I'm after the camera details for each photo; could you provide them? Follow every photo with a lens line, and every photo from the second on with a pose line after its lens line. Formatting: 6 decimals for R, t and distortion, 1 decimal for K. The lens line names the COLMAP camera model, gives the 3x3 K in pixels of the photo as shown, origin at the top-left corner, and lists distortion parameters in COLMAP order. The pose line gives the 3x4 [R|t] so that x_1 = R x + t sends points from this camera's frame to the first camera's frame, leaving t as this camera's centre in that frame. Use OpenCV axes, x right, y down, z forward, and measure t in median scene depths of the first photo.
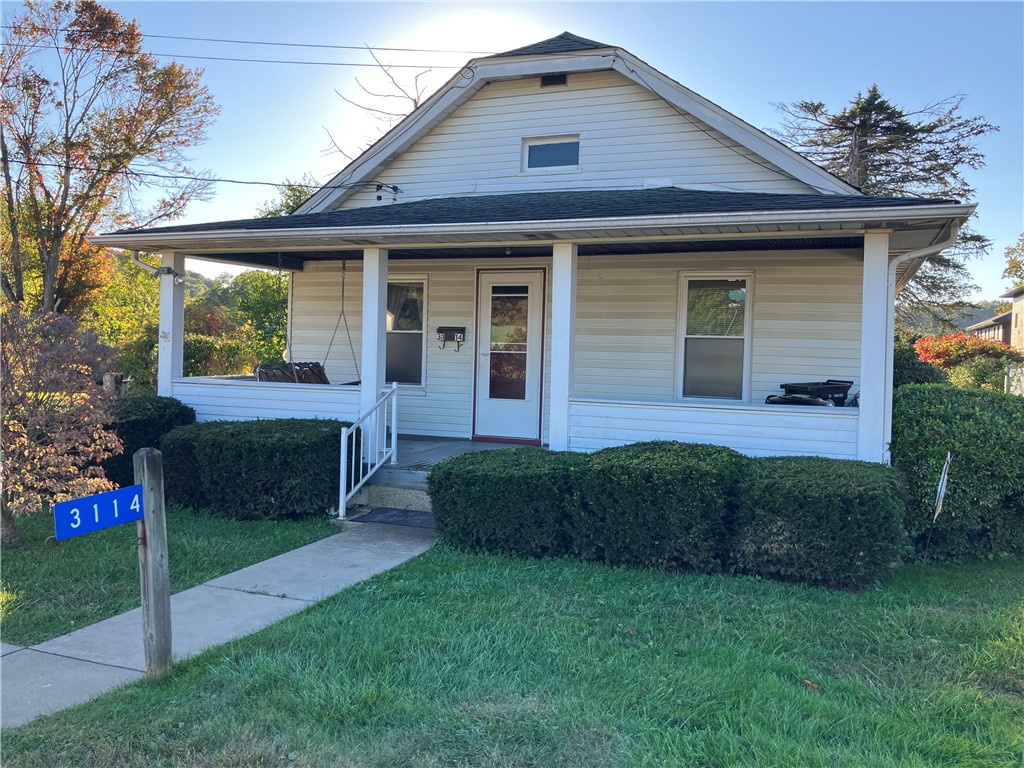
lens RADIAL K [[834.3, 0, 517.8], [0, 834.3, 376.7], [0, 0, 1]] dist [0.011555, 0.007937]
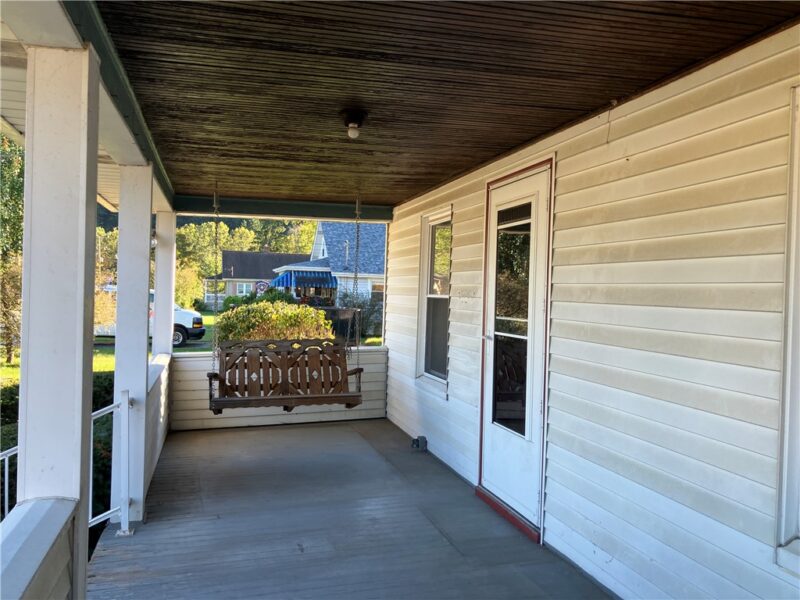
lens RADIAL K [[651.8, 0, 404.5], [0, 651.8, 294.3], [0, 0, 1]] dist [0.011555, 0.007937]
pose [[0.603622, -0.006714, -0.797242, 0.101799], [-0.023582, 0.999377, -0.026270, -0.016195], [0.796922, 0.034658, 0.603088, 0.267091]]
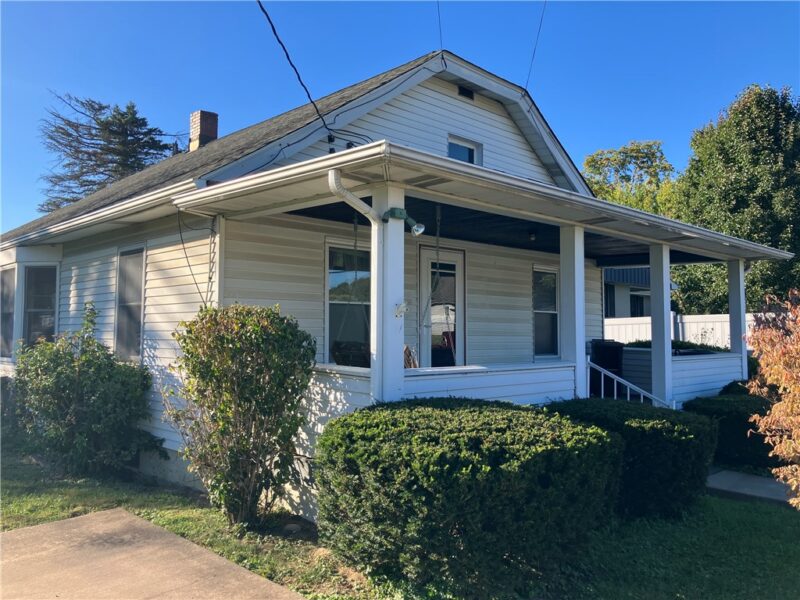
lens RADIAL K [[651.8, 0, 404.5], [0, 651.8, 294.3], [0, 0, 1]] dist [0.011555, 0.007937]
pose [[0.403626, 0.028421, 0.914483, -0.304673], [0.027627, 0.998683, -0.043232, -0.012244], [-0.914507, 0.042713, 0.402309, 0.266799]]
